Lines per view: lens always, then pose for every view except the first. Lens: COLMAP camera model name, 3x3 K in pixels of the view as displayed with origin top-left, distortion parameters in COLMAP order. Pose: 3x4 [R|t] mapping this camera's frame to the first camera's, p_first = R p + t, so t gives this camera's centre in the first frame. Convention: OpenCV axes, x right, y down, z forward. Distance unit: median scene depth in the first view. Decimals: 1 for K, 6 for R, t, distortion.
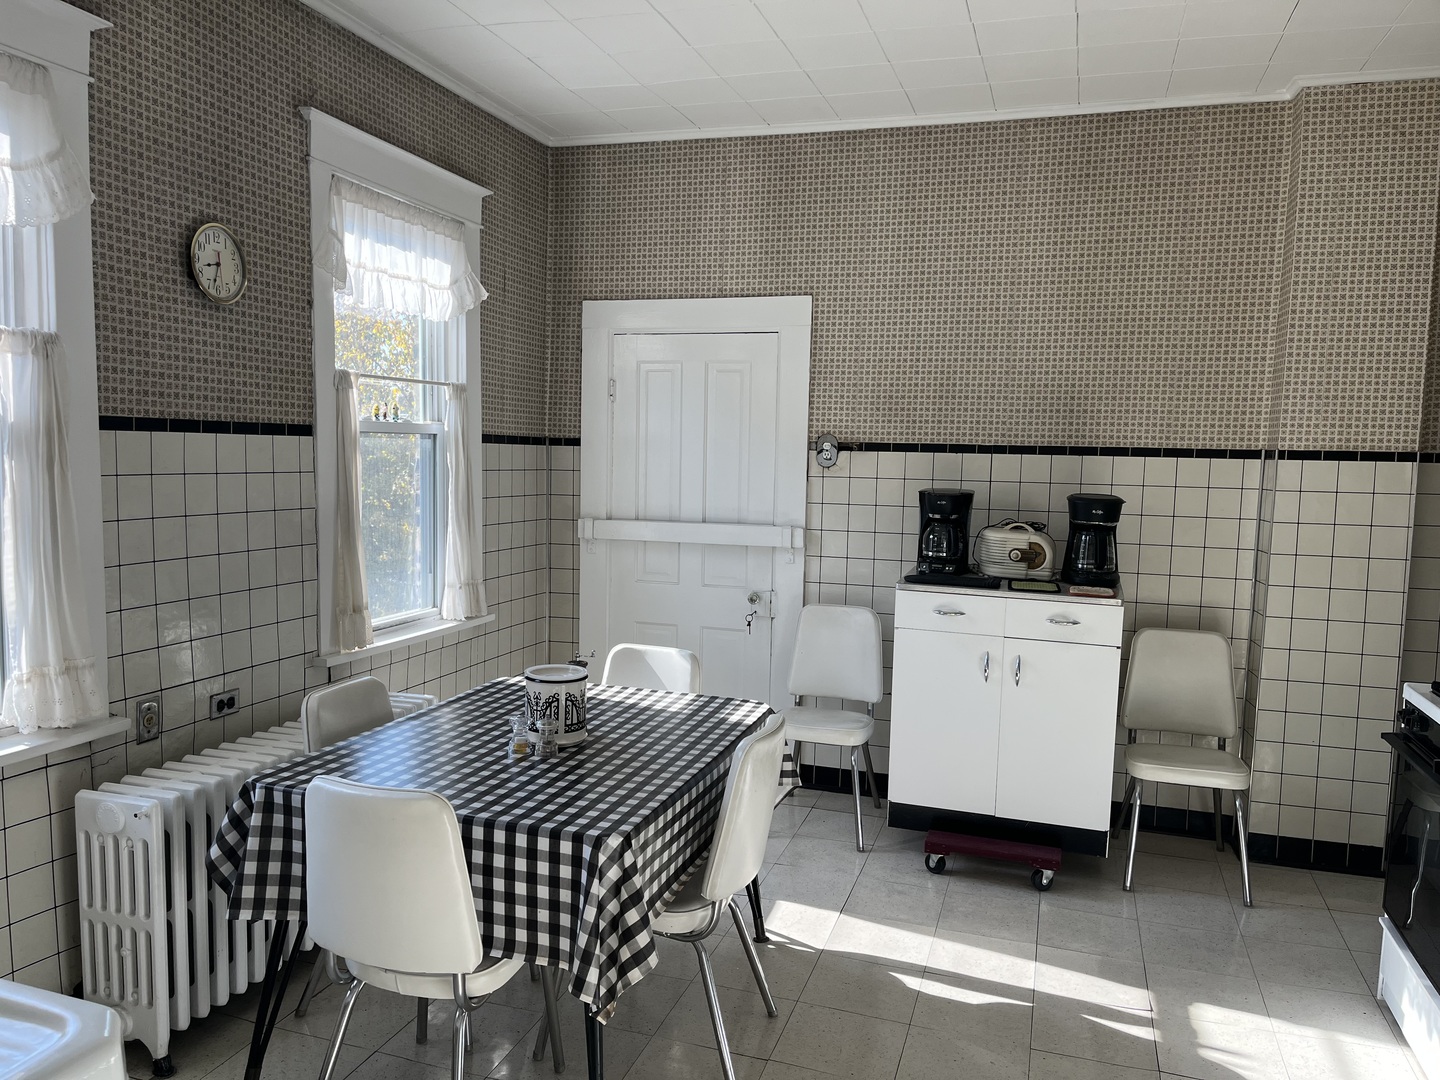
lens RADIAL K [[1100.6, 0, 717.8], [0, 1100.6, 537.6], [0, 0, 1]] dist [0.025976, -0.002671]
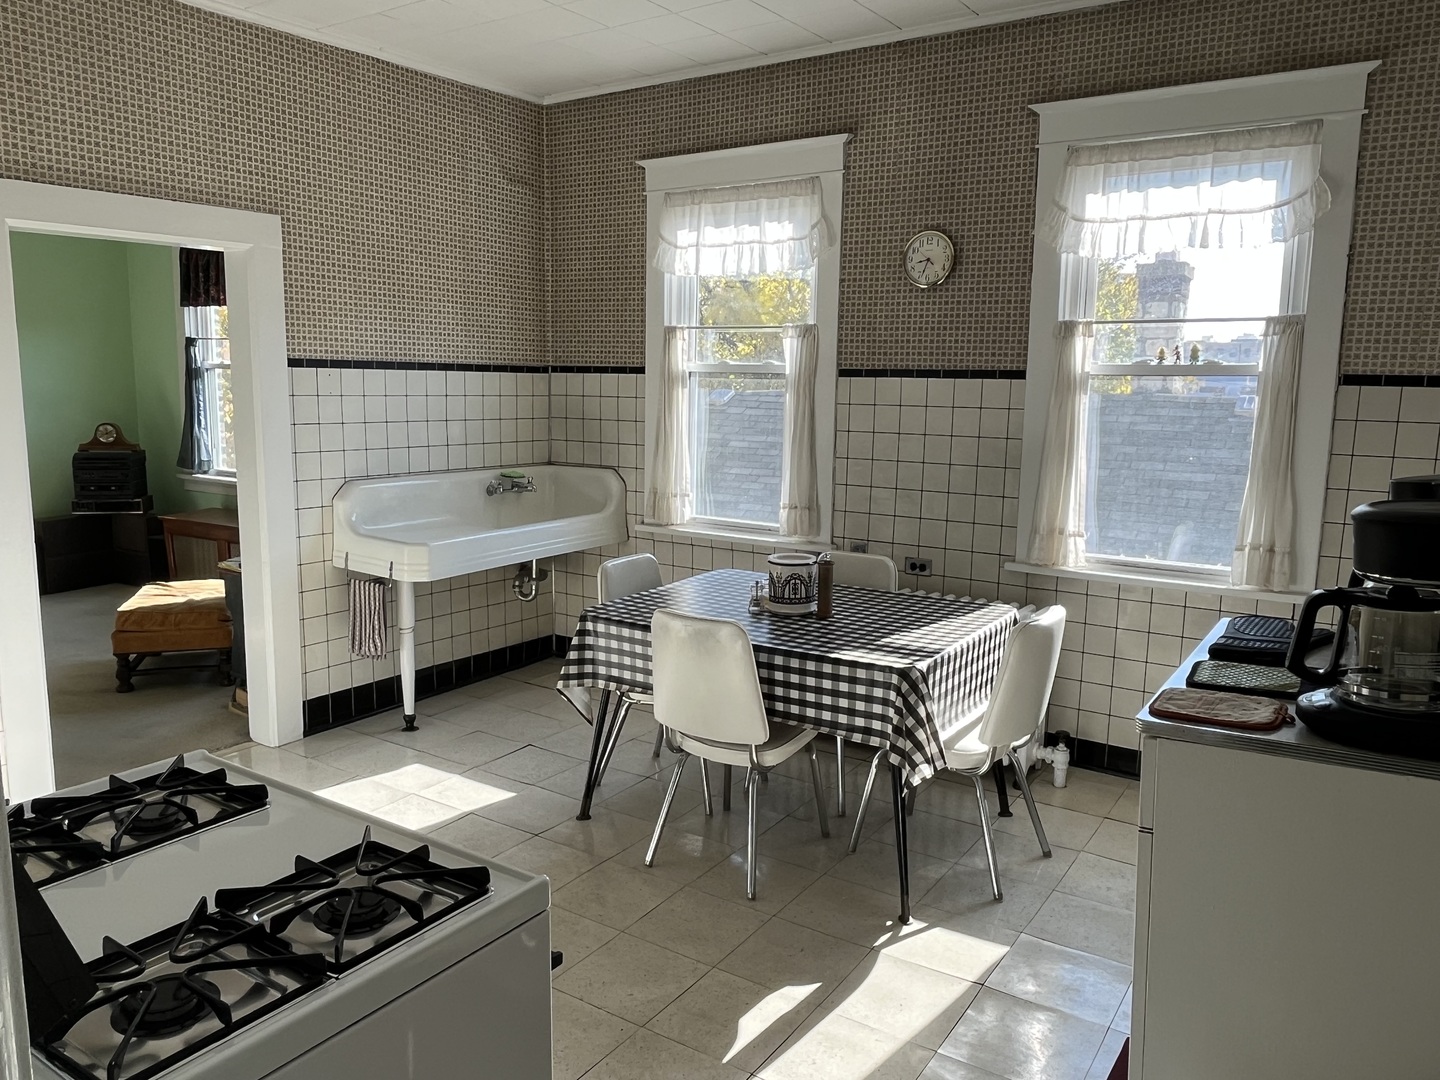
lens RADIAL K [[1050.0, 0, 720.4], [0, 1050.0, 539.8], [0, 0, 1]] dist [-0.000537, 0.002469]
pose [[-0.275957, 0.123656, -0.953182, 0.911786], [-0.094275, 0.983426, 0.154874, -0.070917], [0.956535, 0.132600, -0.259726, 1.083104]]
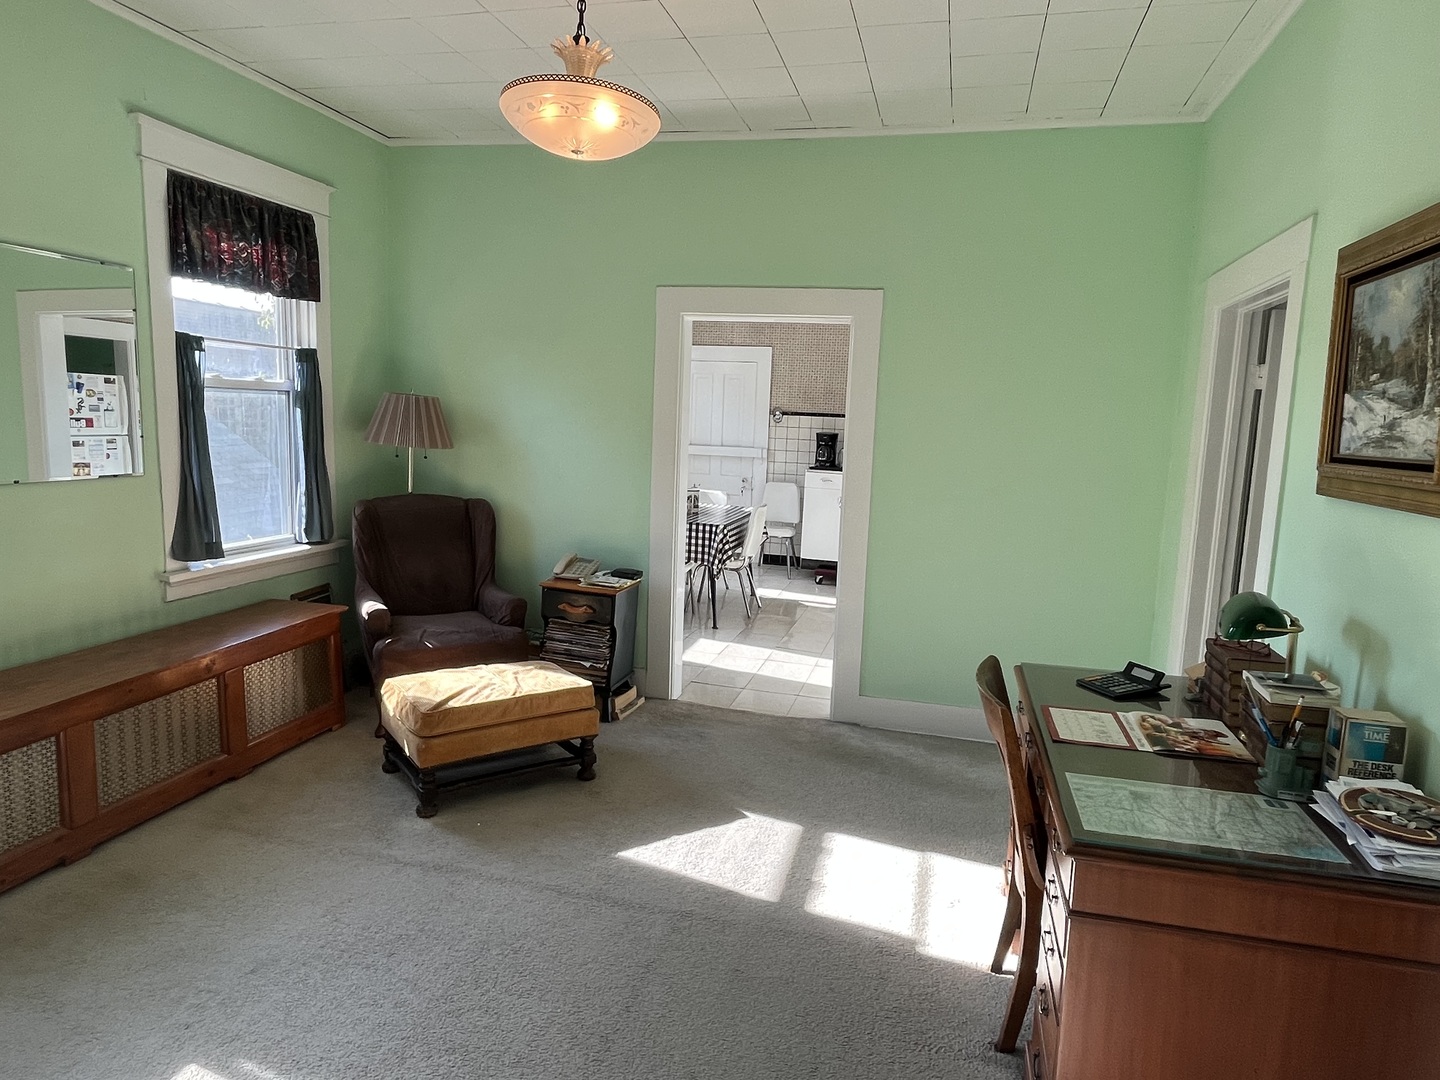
lens RADIAL K [[890.7, 0, 720.0], [0, 890.7, 541.9], [0, 0, 1]] dist [0.003729, 0.001239]
pose [[0.998623, 0.009470, 0.051594, -0.124480], [-0.012889, 0.997714, 0.066340, 0.068705], [-0.050847, -0.066913, 0.996462, -0.937287]]
